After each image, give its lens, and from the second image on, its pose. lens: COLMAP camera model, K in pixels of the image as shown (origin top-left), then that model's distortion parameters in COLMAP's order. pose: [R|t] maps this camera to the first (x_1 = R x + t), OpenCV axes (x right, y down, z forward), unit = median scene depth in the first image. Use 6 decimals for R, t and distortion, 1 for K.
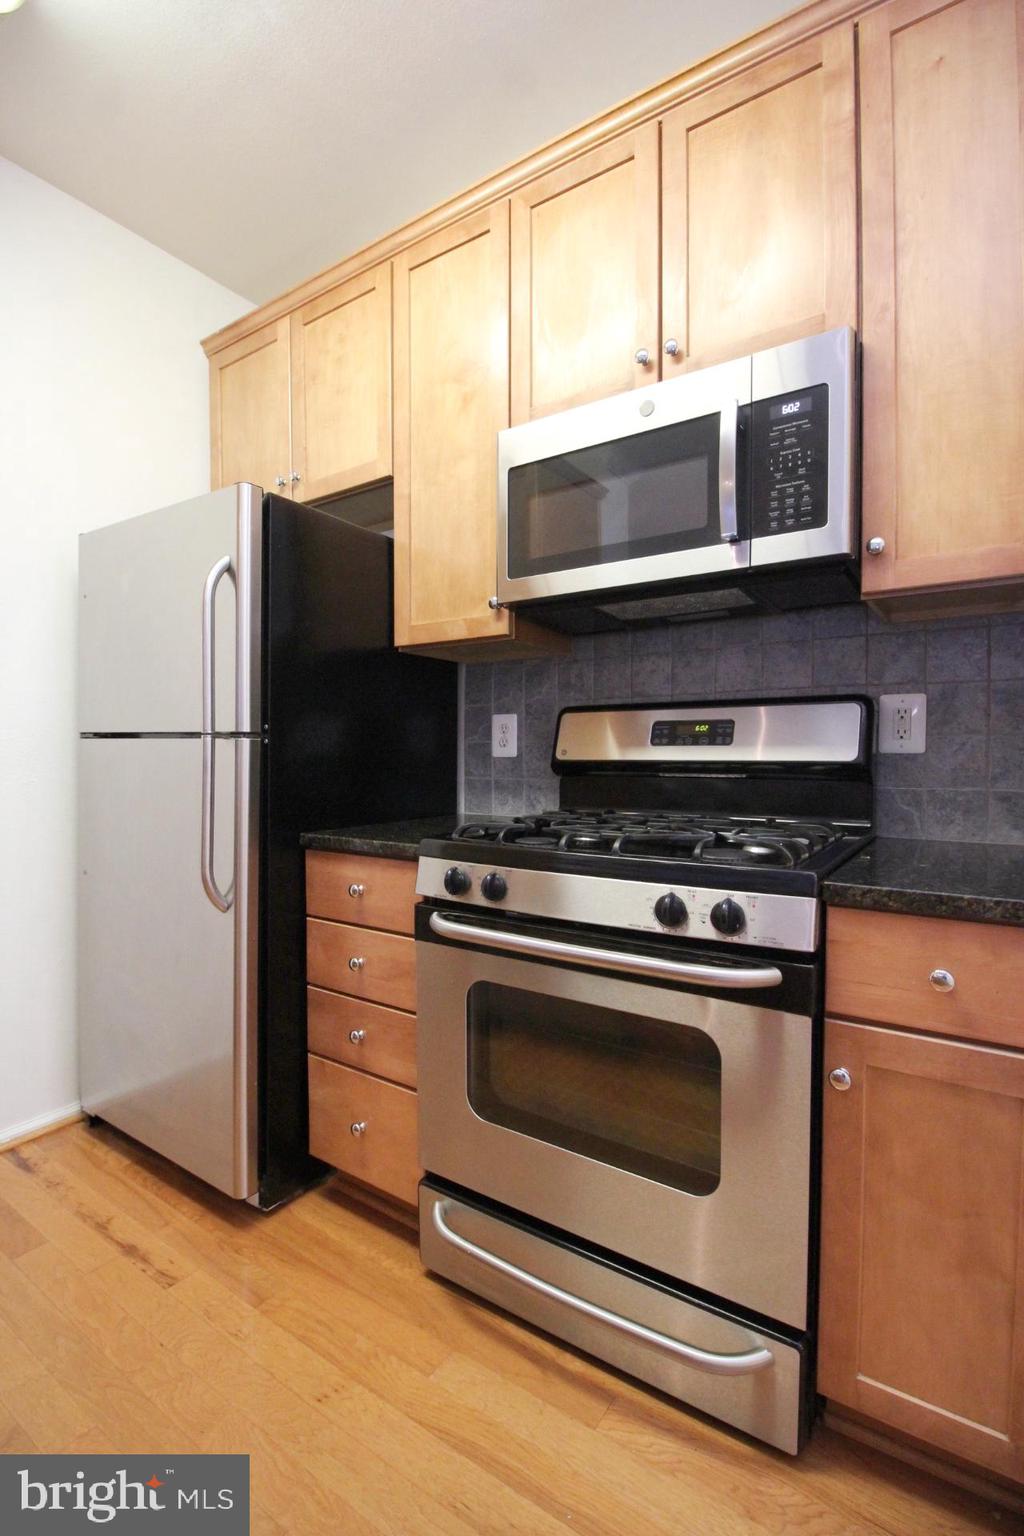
lens RADIAL K [[714.8, 0, 502.3], [0, 714.8, 770.4], [0, 0, 1]] dist [-0.004681, -0.007888]
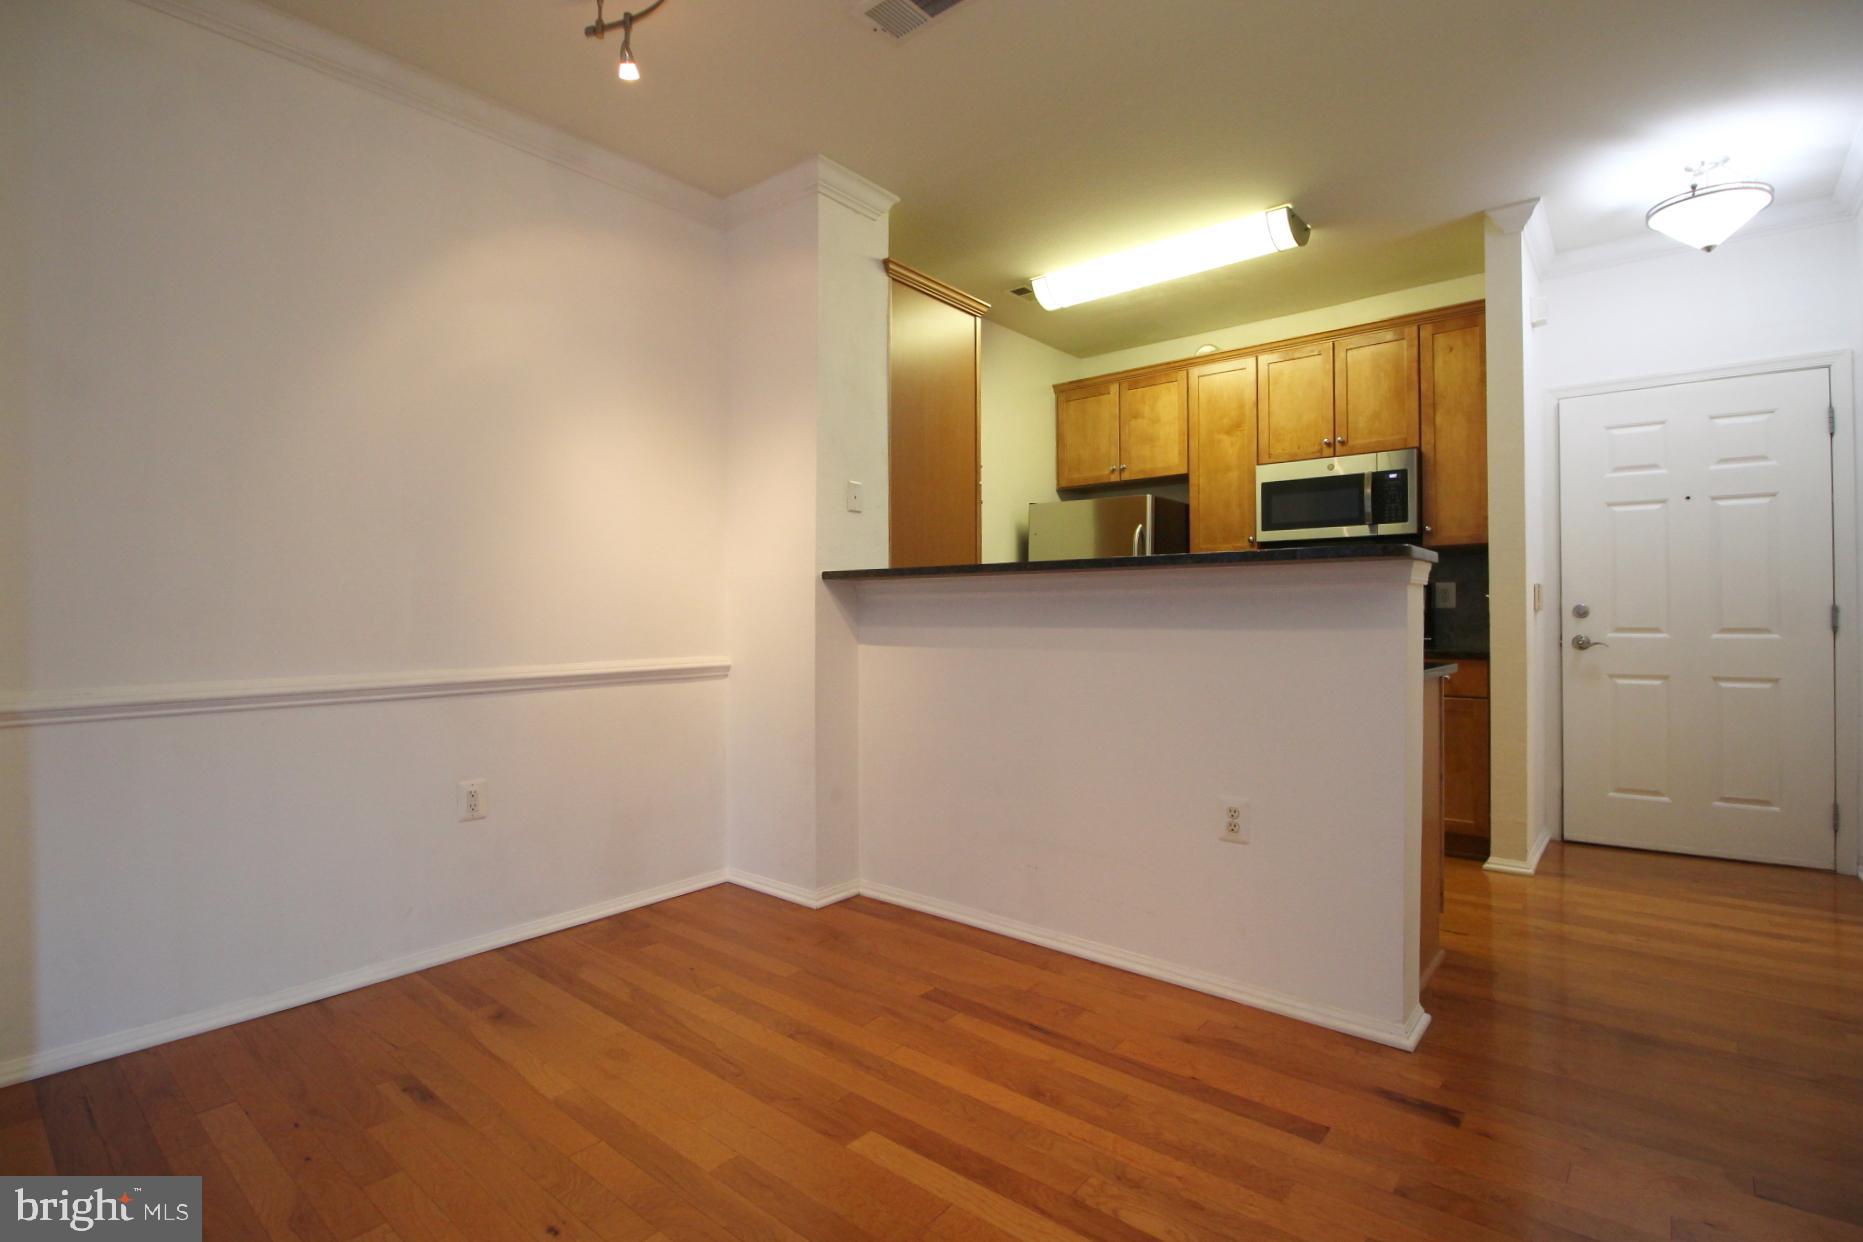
lens RADIAL K [[867.0, 0, 938.0], [0, 867.0, 606.0], [0, 0, 1]] dist [-0.004681, -0.007888]
pose [[0.996706, -0.004137, -0.080991, -0.852966], [0.002028, 0.999657, -0.026098, 0.035991], [0.081071, 0.025848, 0.996373, -1.940030]]
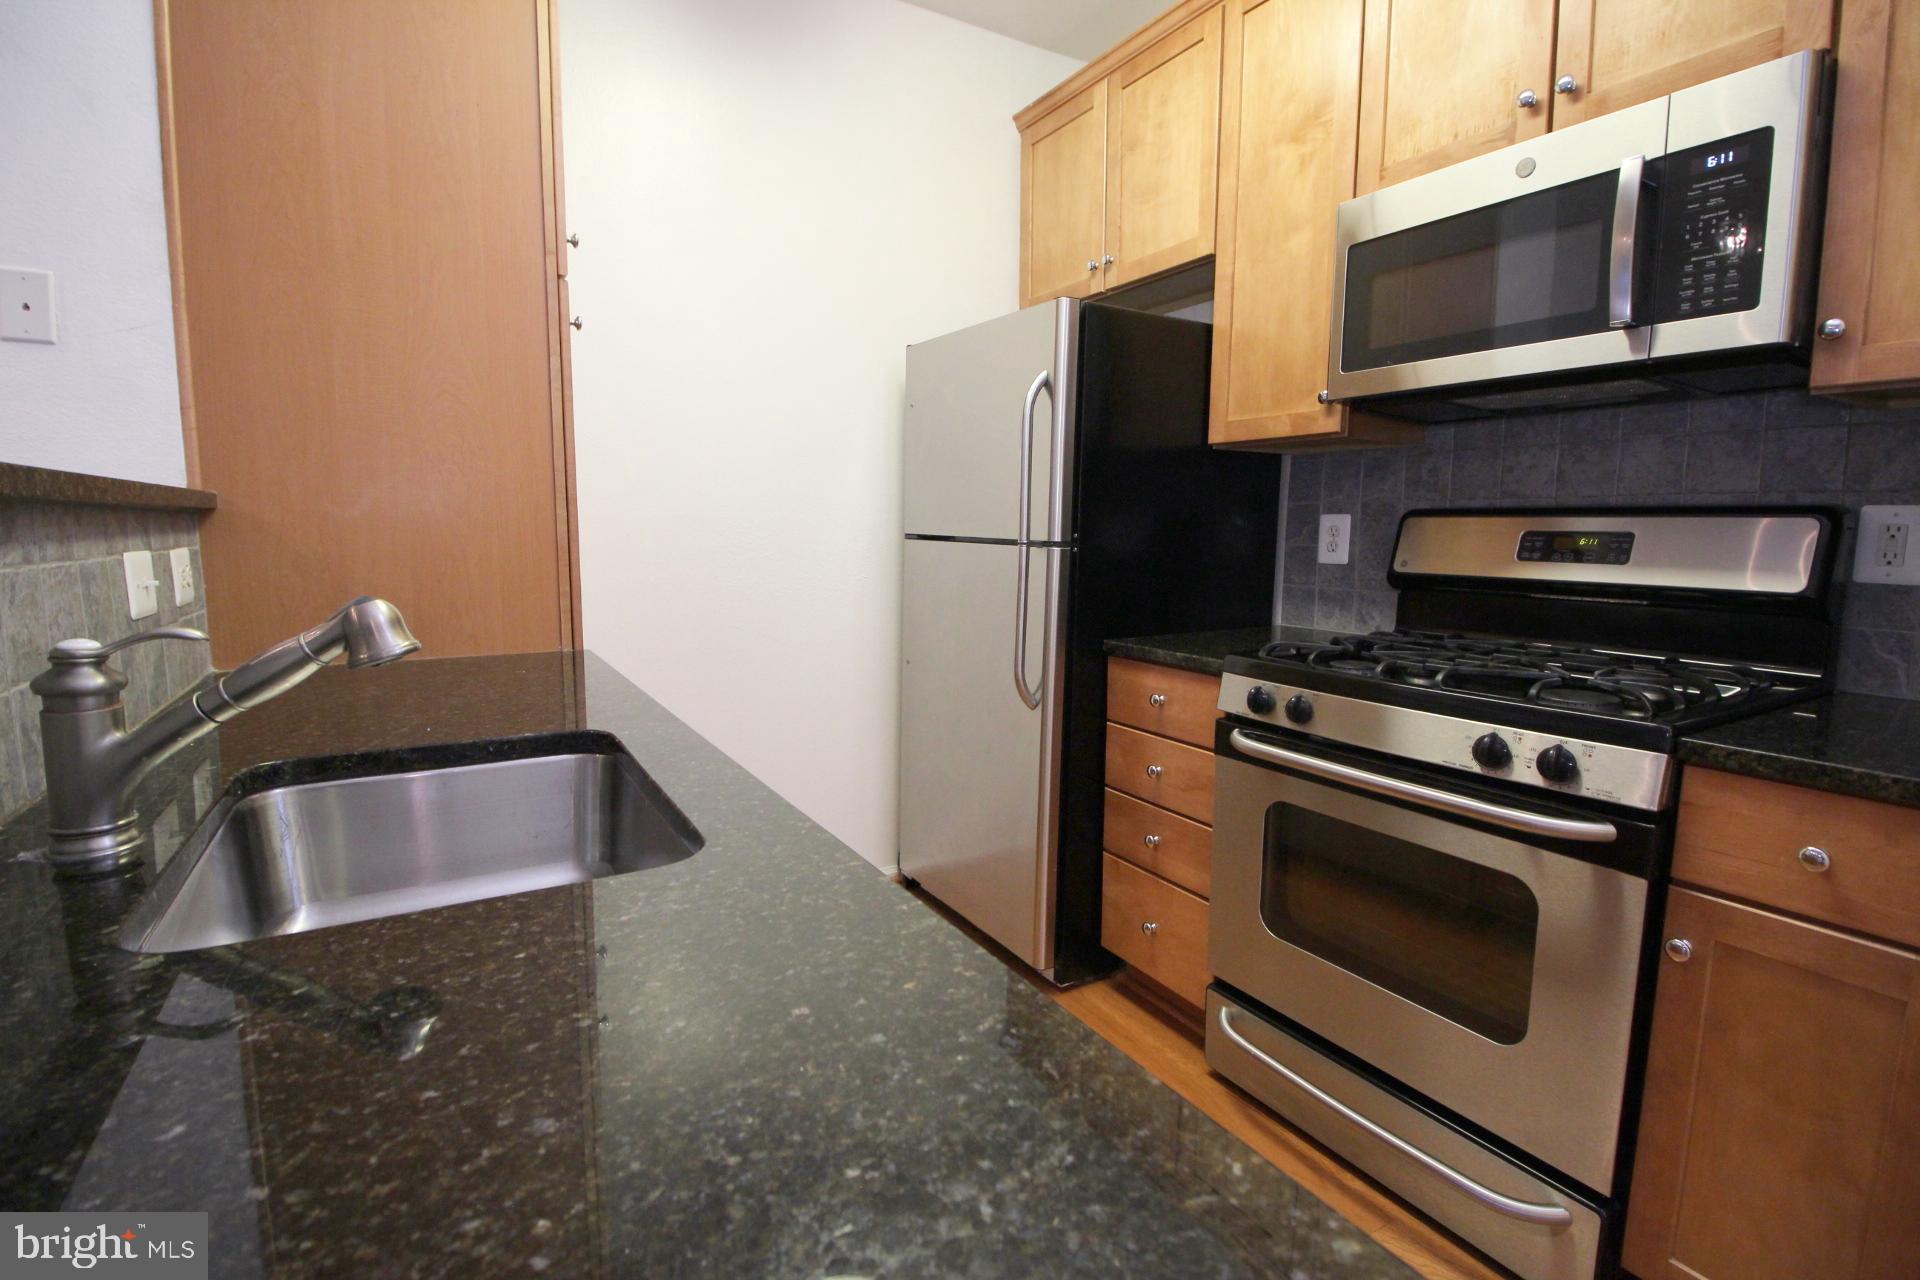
lens RADIAL K [[893.5, 0, 943.9], [0, 893.5, 633.5], [0, 0, 1]] dist [-0.004681, -0.007888]
pose [[0.906487, 0.057286, -0.418330, 0.047678], [-0.016688, 0.994840, 0.100072, -0.050006], [0.421905, -0.083733, 0.902765, -0.275999]]
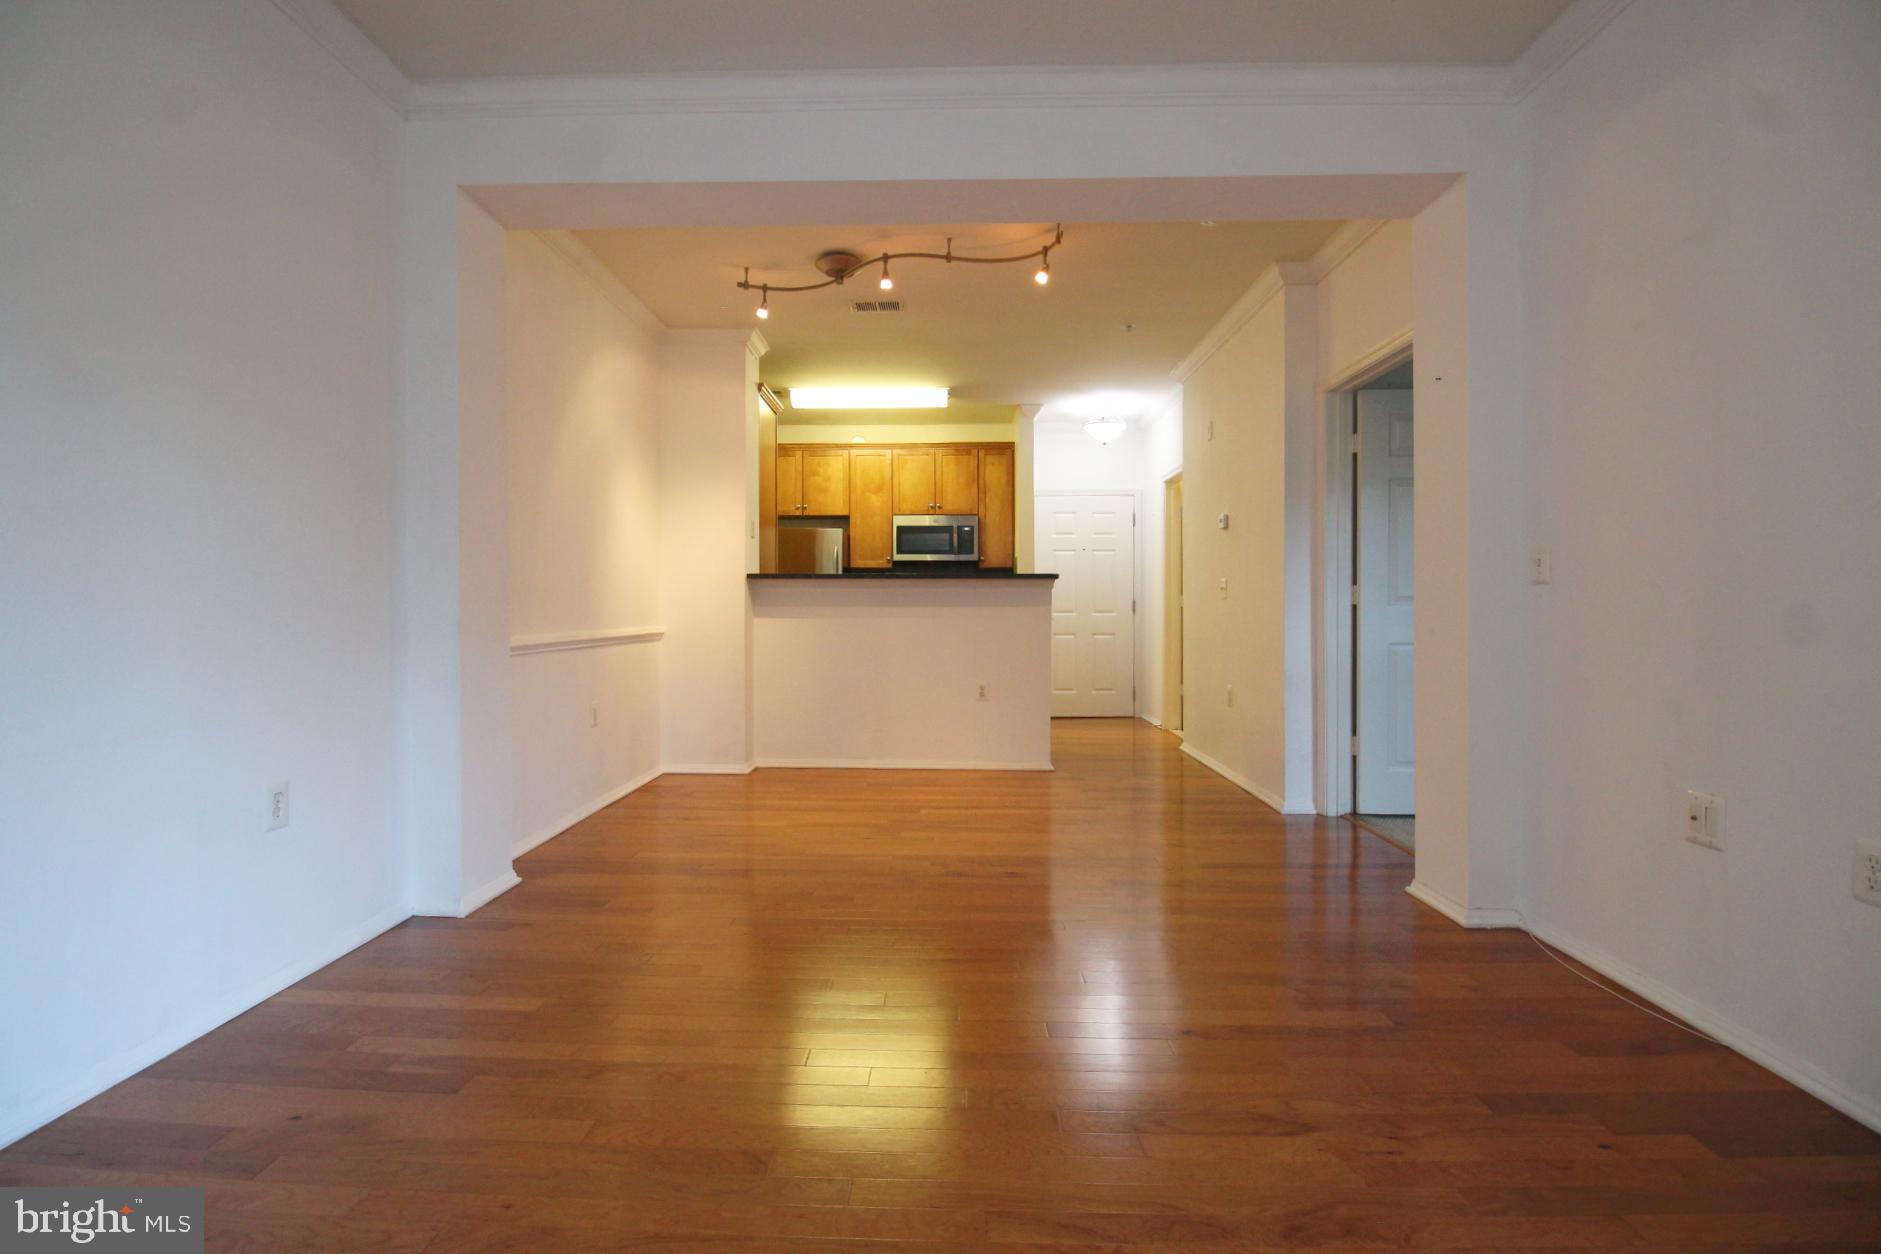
lens RADIAL K [[875.4, 0, 921.1], [0, 875.4, 618.1], [0, 0, 1]] dist [-0.004681, -0.007888]
pose [[0.836250, -0.003769, 0.548335, -2.646182], [0.007743, 0.999958, -0.004936, 0.099171], [-0.548293, 0.008374, 0.836244, -3.214070]]
